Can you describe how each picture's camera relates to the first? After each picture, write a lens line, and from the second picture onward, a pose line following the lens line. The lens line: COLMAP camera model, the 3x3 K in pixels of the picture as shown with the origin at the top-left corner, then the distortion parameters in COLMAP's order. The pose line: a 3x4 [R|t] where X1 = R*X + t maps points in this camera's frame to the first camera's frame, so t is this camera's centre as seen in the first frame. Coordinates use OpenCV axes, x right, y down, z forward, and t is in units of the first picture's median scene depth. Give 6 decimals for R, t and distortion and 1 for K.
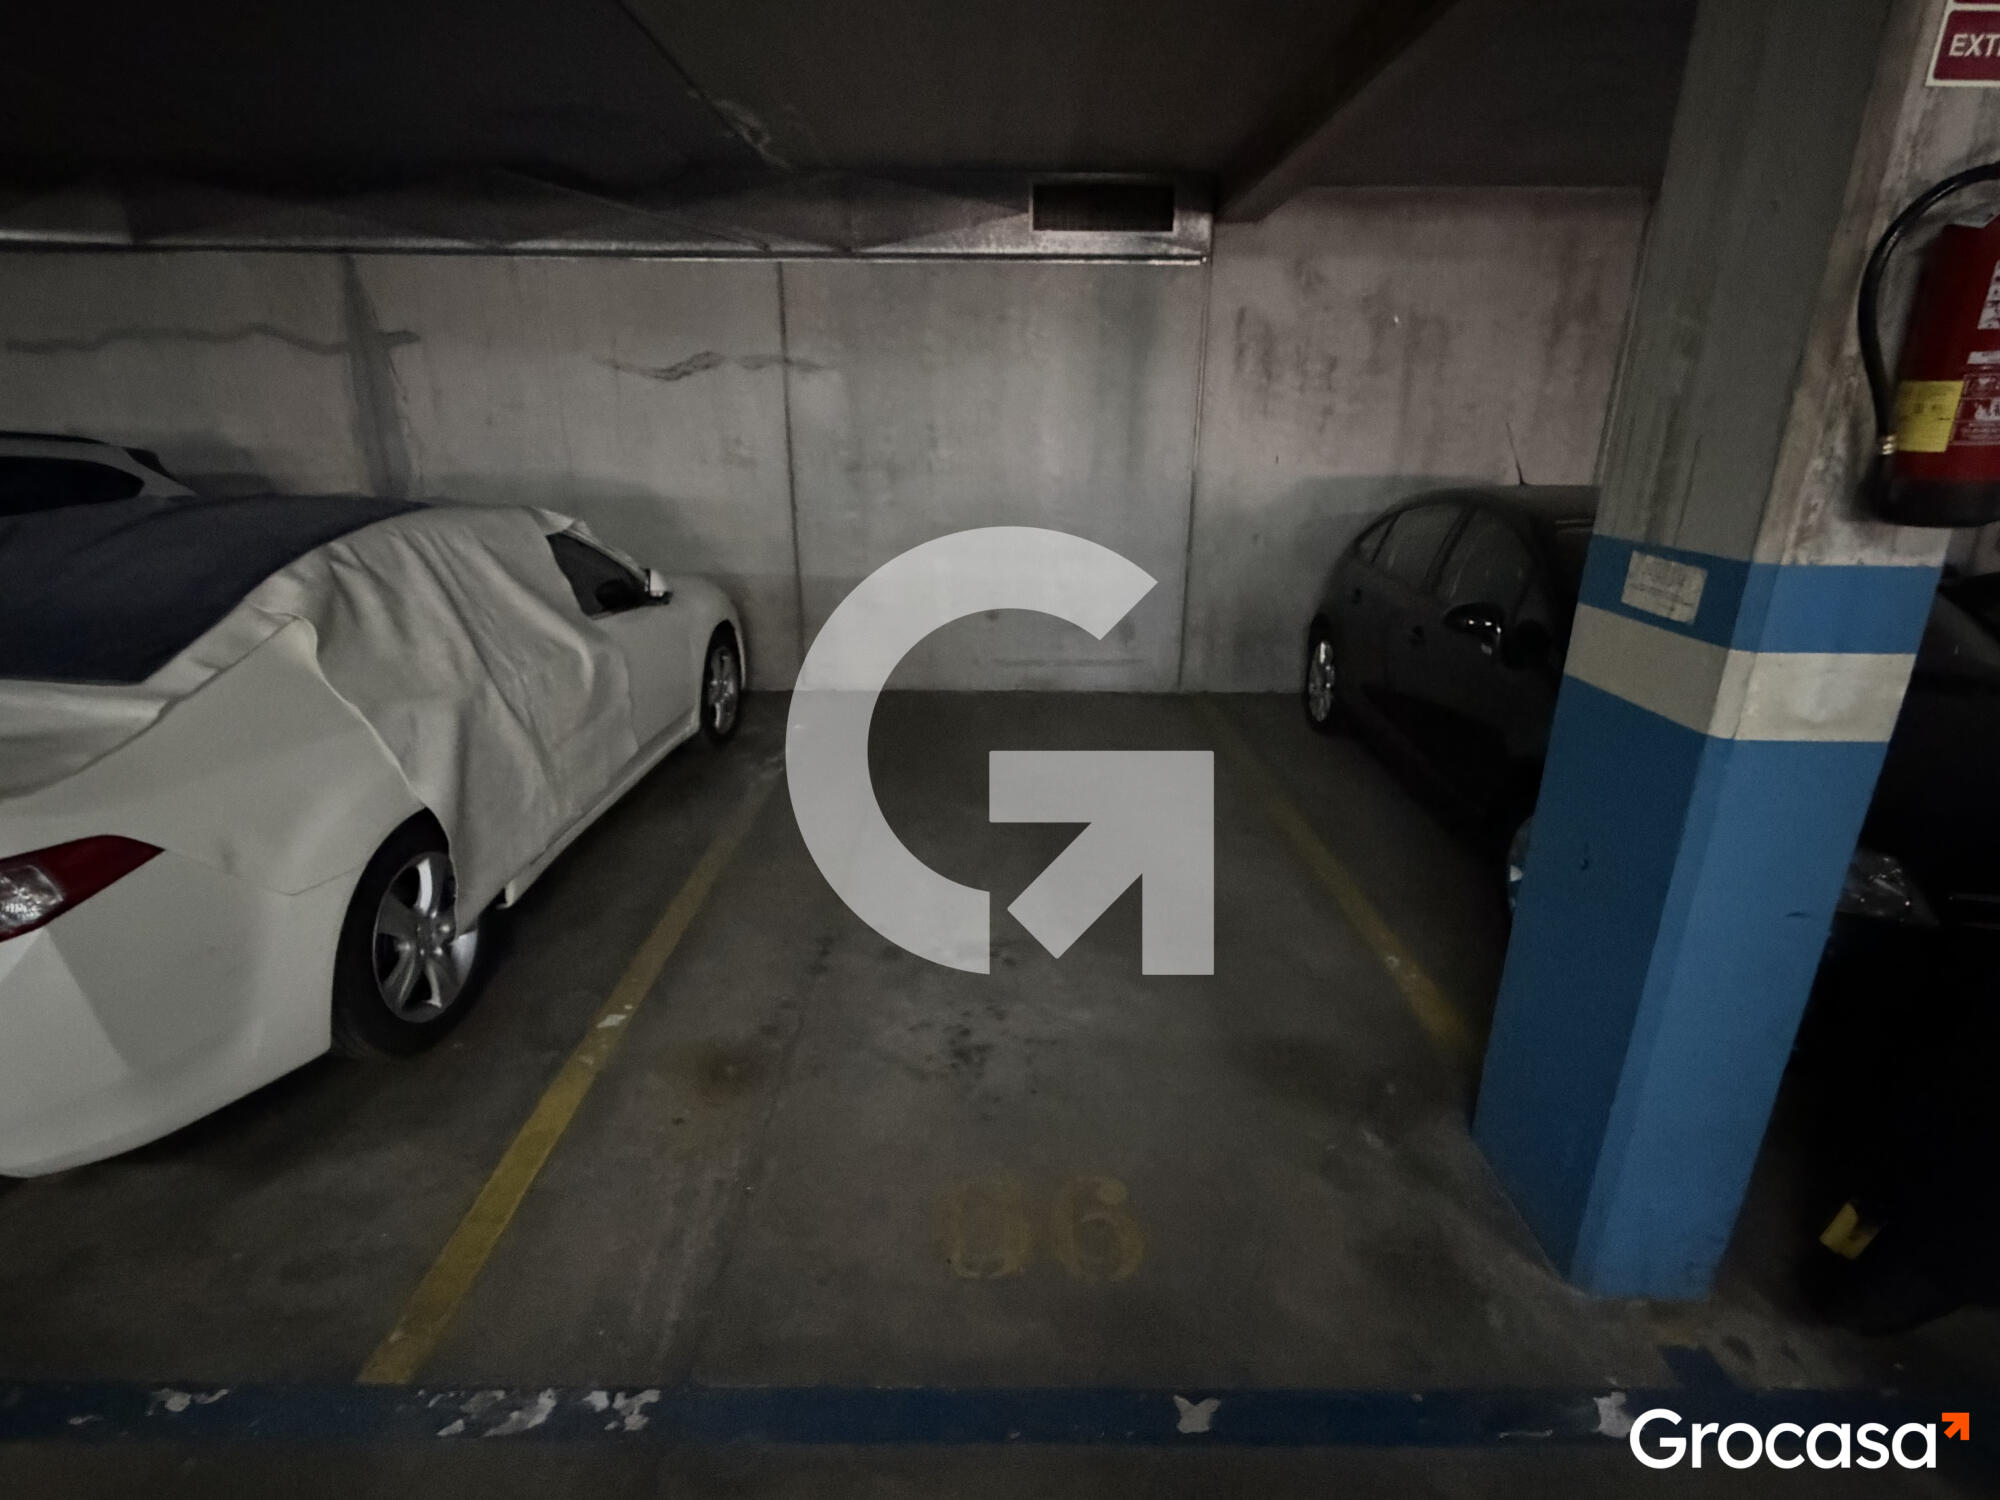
lens RADIAL K [[970.0, 0, 1005.4], [0, 970.0, 762.7], [0, 0, 1]] dist [-0.001522, 0.001487]
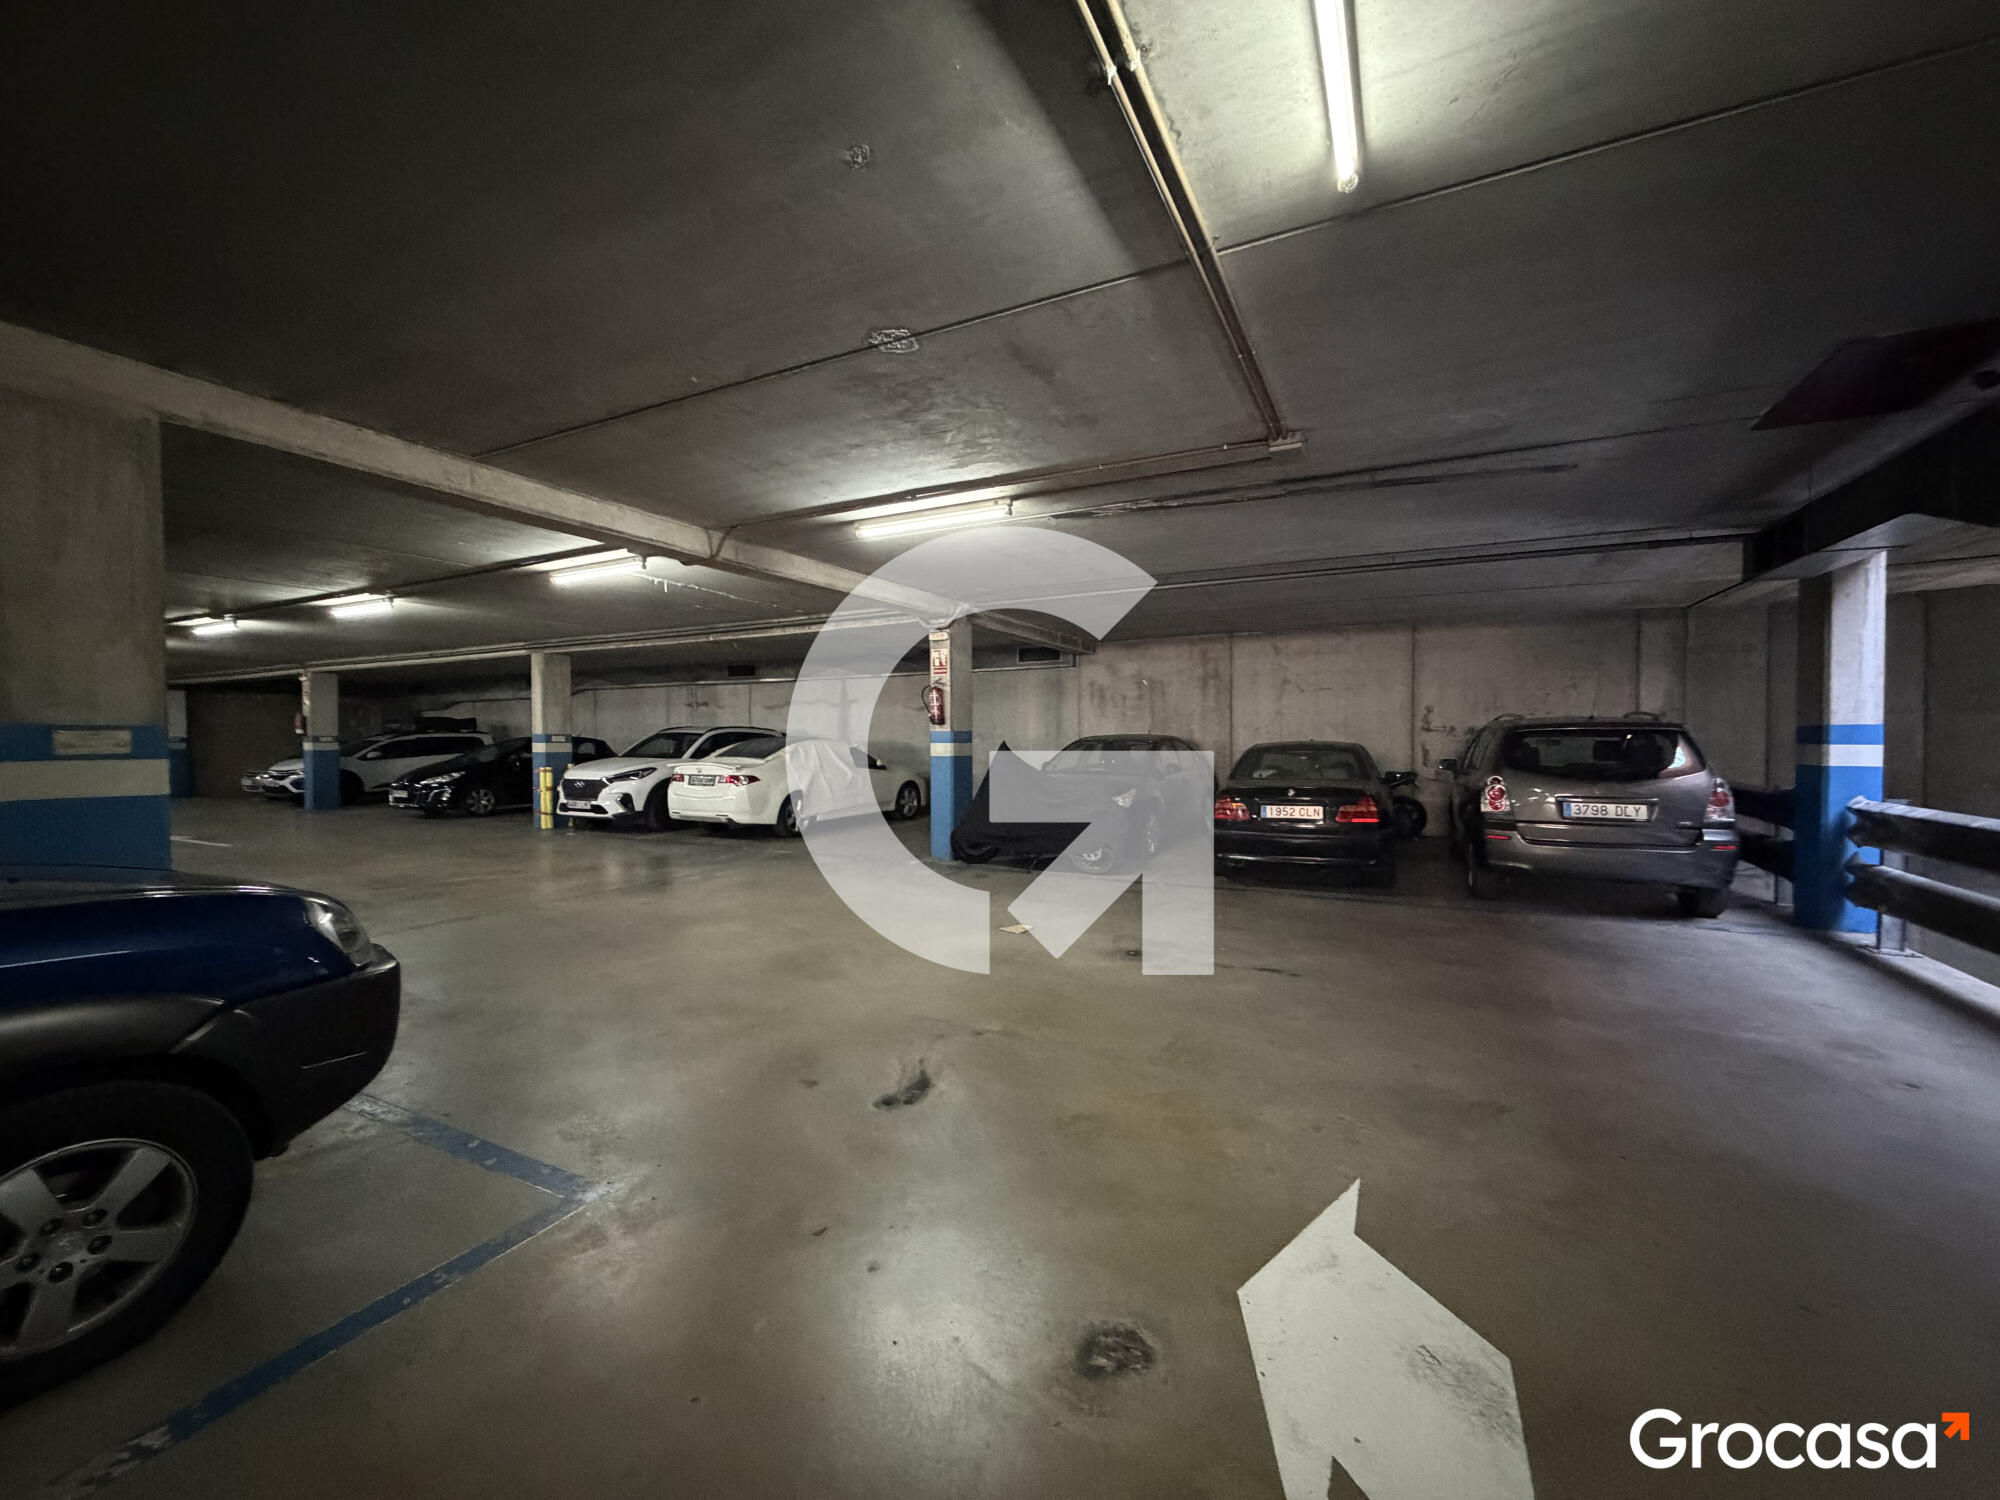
lens RADIAL K [[797.1, 0, 994.4], [0, 797.1, 755.4], [0, 0, 1]] dist [0.000686, -0.000007]
pose [[0.883806, -0.003661, -0.467839, 1.972371], [-0.139954, 0.952111, -0.271842, 0.754029], [0.446430, 0.305732, 0.840969, -1.867295]]
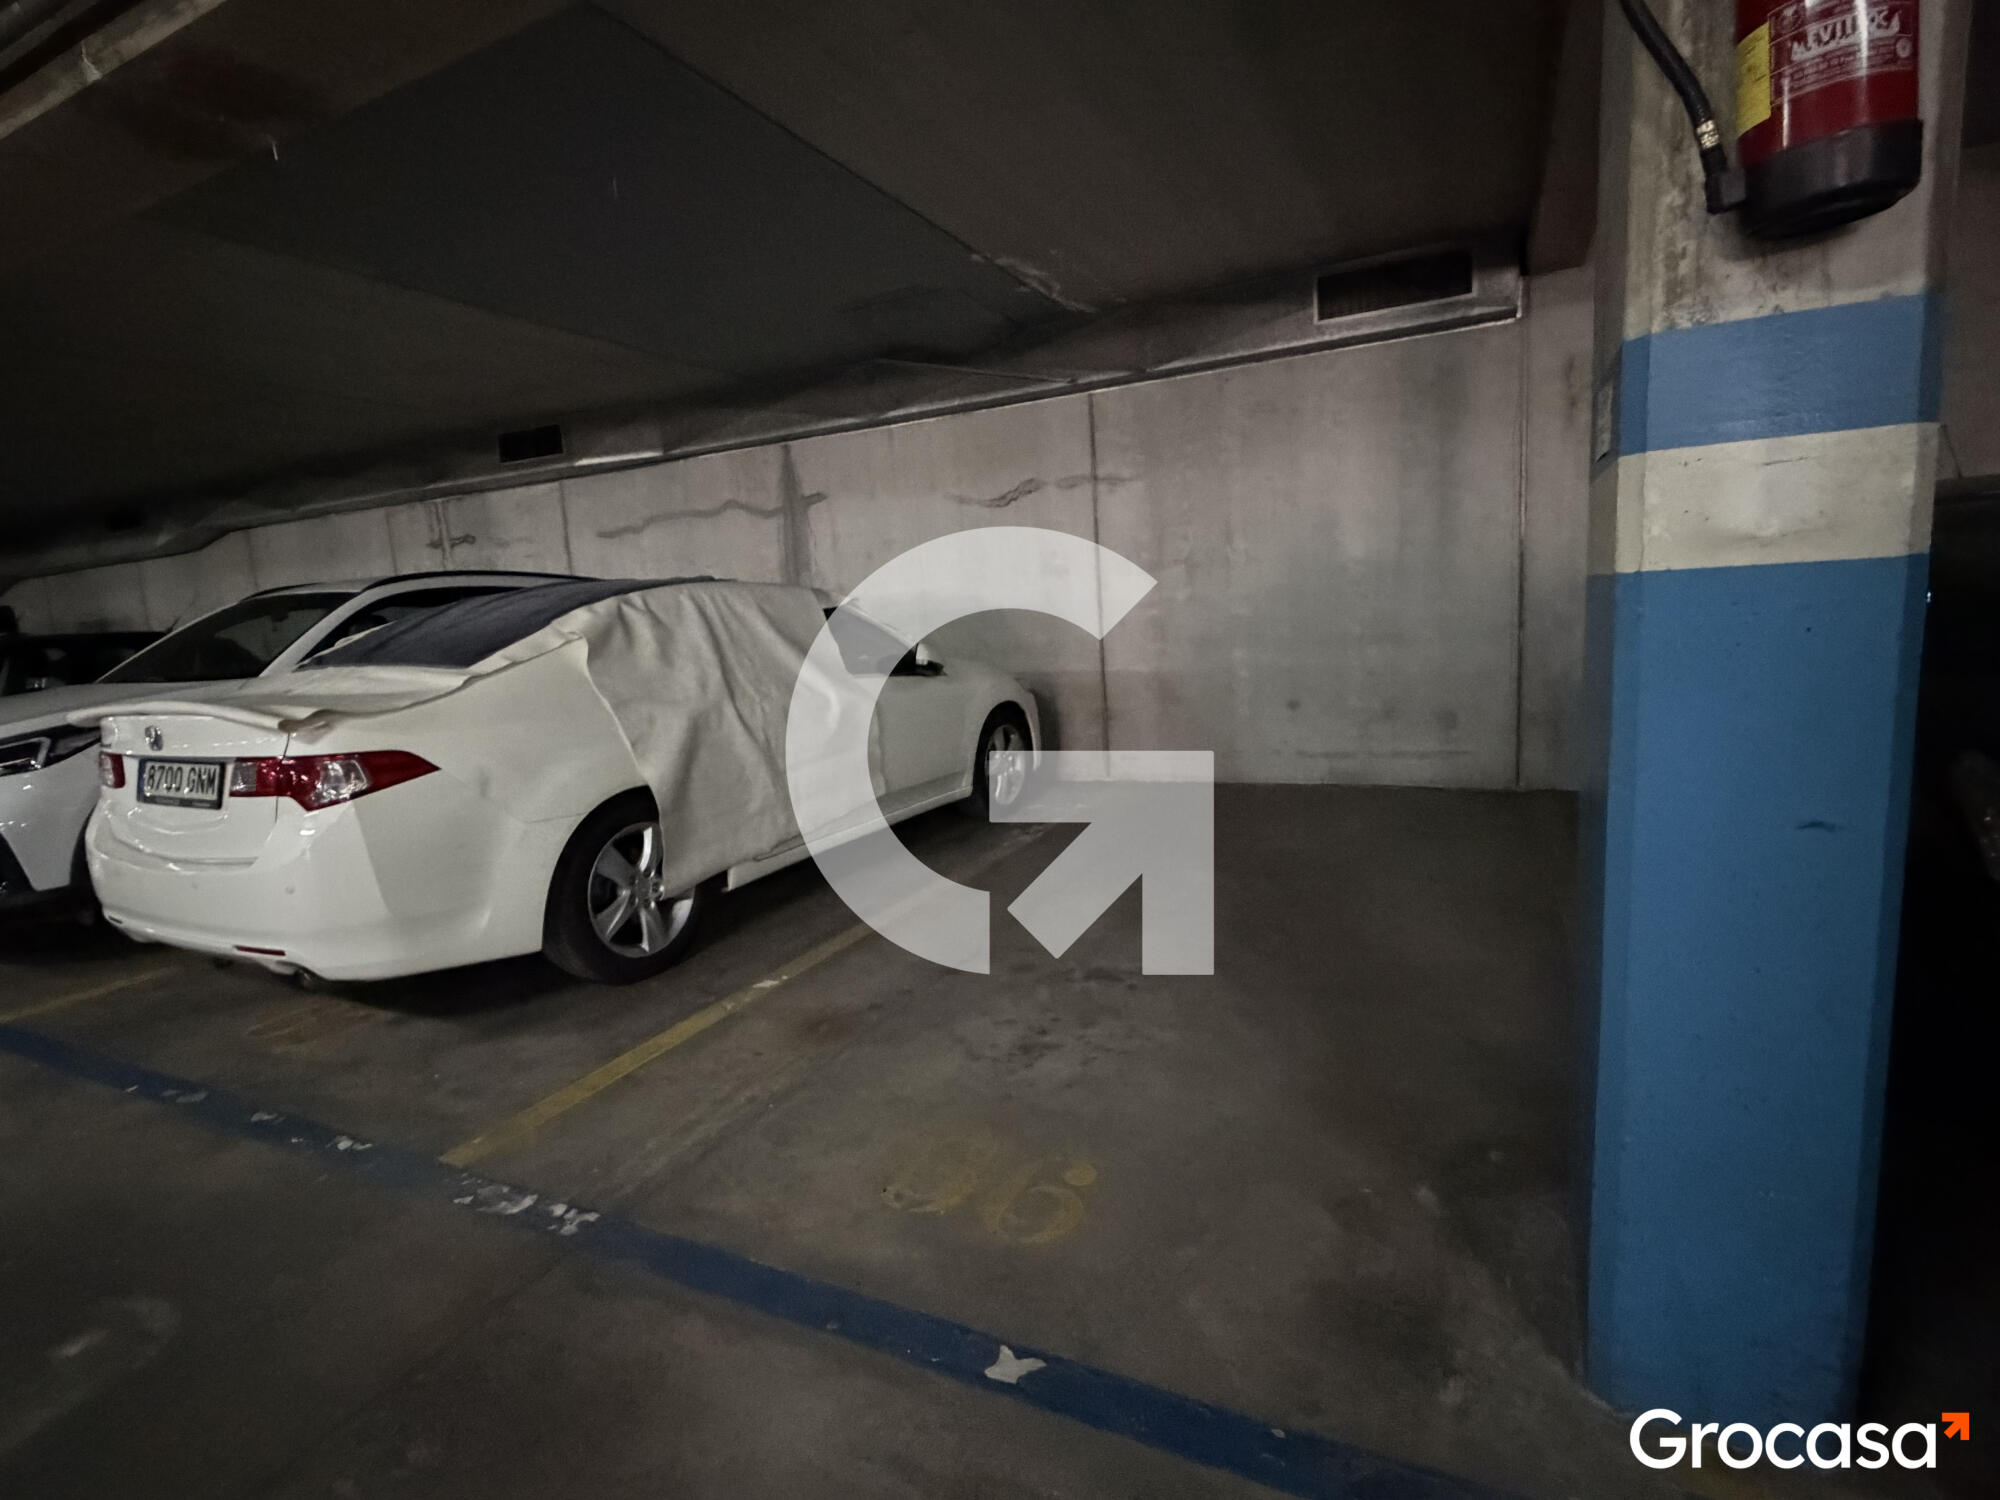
lens RADIAL K [[970.0, 0, 1003.6], [0, 970.0, 767.2], [0, 0, 1]] dist [-0.001522, 0.001487]
pose [[0.893199, 0.006976, -0.449607, 0.330337], [-0.080288, 0.986286, -0.144198, 0.143109], [0.442435, 0.164896, 0.881510, 0.064192]]
